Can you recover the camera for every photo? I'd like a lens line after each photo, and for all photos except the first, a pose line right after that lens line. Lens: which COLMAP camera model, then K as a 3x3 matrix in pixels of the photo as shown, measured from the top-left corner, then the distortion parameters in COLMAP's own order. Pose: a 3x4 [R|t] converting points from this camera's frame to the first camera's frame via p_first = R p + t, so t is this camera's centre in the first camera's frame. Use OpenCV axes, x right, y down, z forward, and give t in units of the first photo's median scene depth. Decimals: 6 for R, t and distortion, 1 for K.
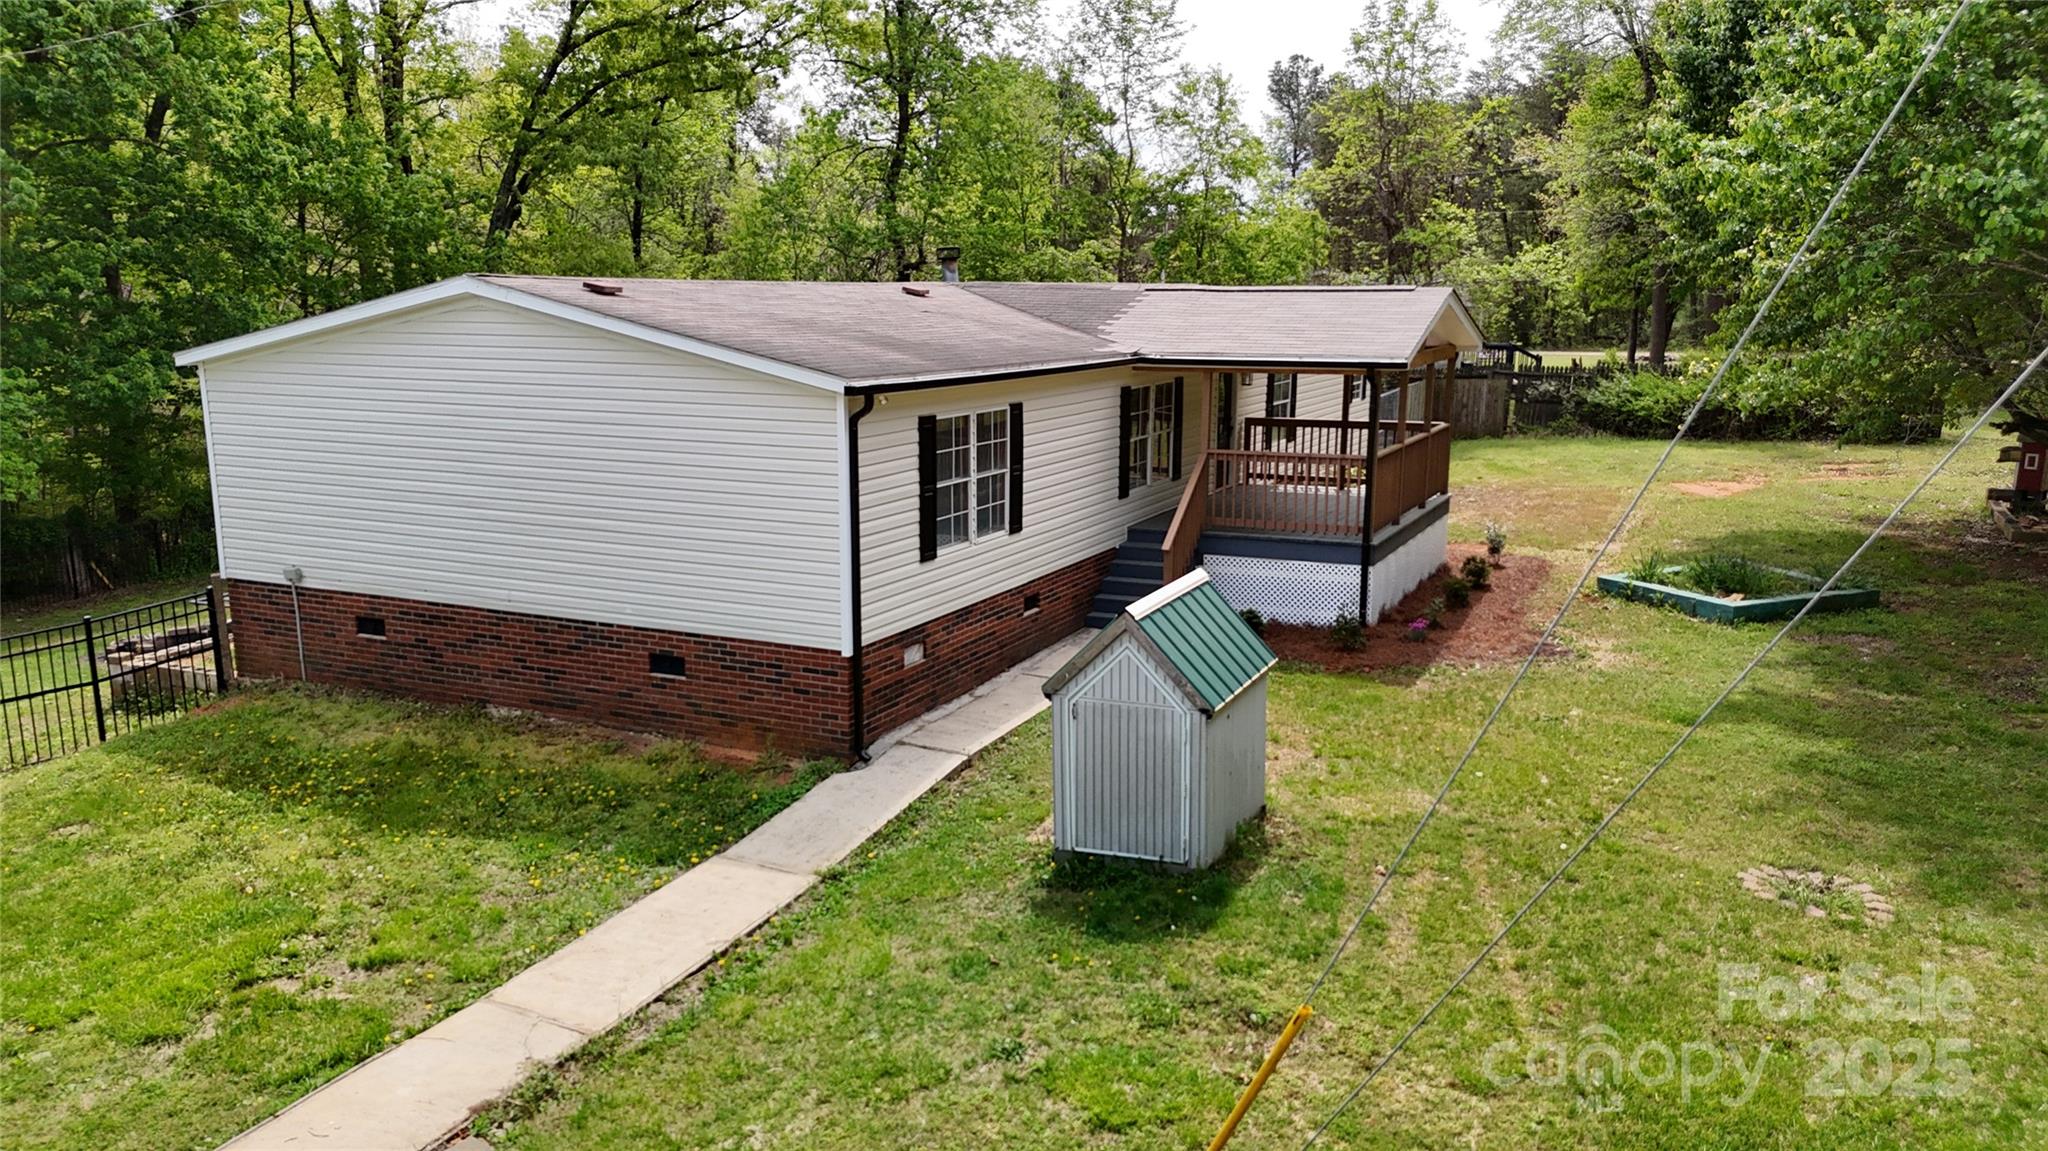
lens RADIAL K [[1478.1, 0, 1069.8], [0, 1478.1, 574.2], [0, 0, 1]] dist [0.044730, -0.000874]
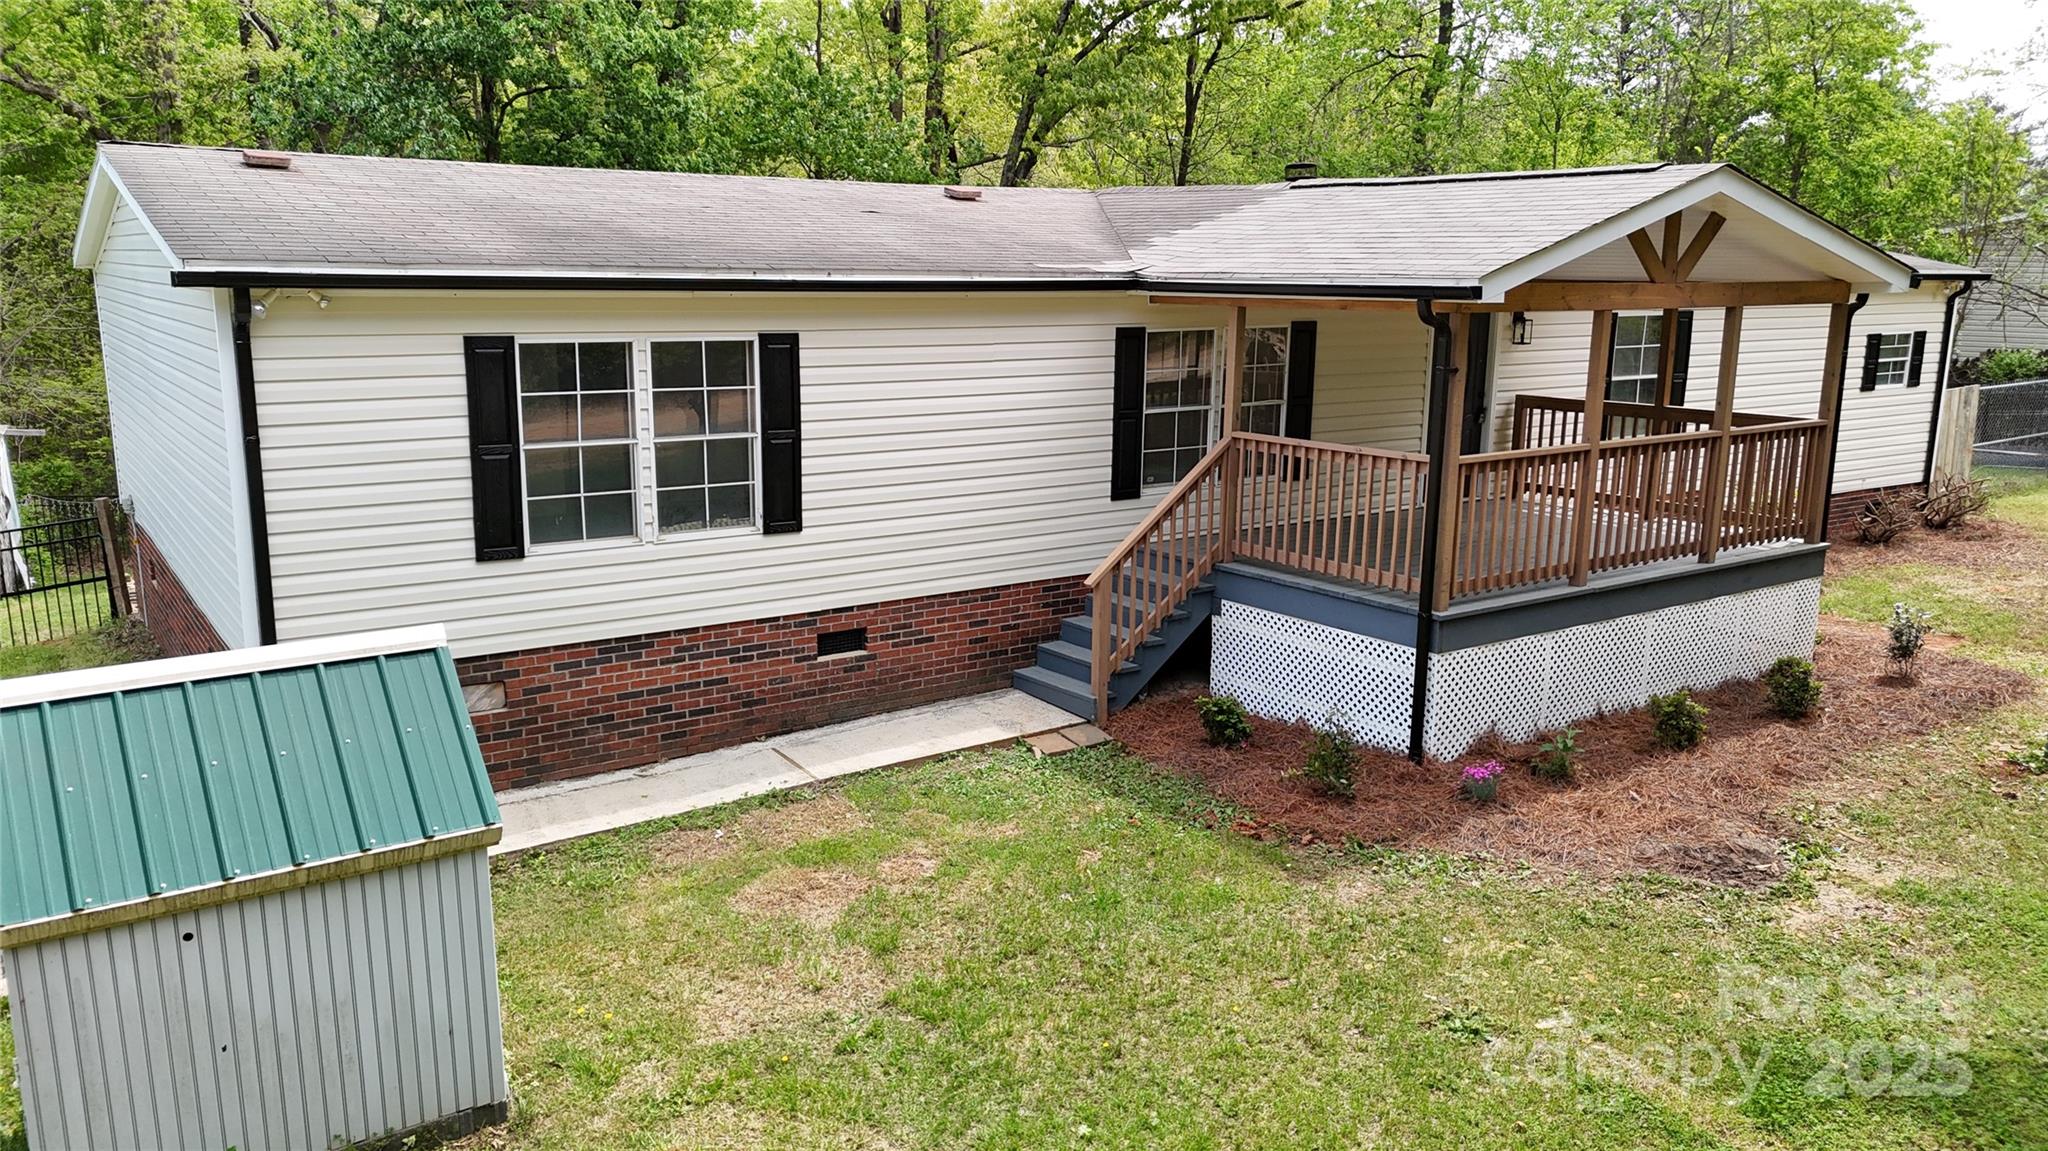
lens RADIAL K [[1473.5, 0, 1024.0], [0, 1473.5, 575.5], [0, 0, 1]] dist [0.079890, -0.004817]
pose [[0.859059, 0.110369, -0.499836, 0.387725], [-0.103973, 0.993746, 0.040733, -0.047668], [0.501206, 0.016977, 0.865161, 0.497474]]
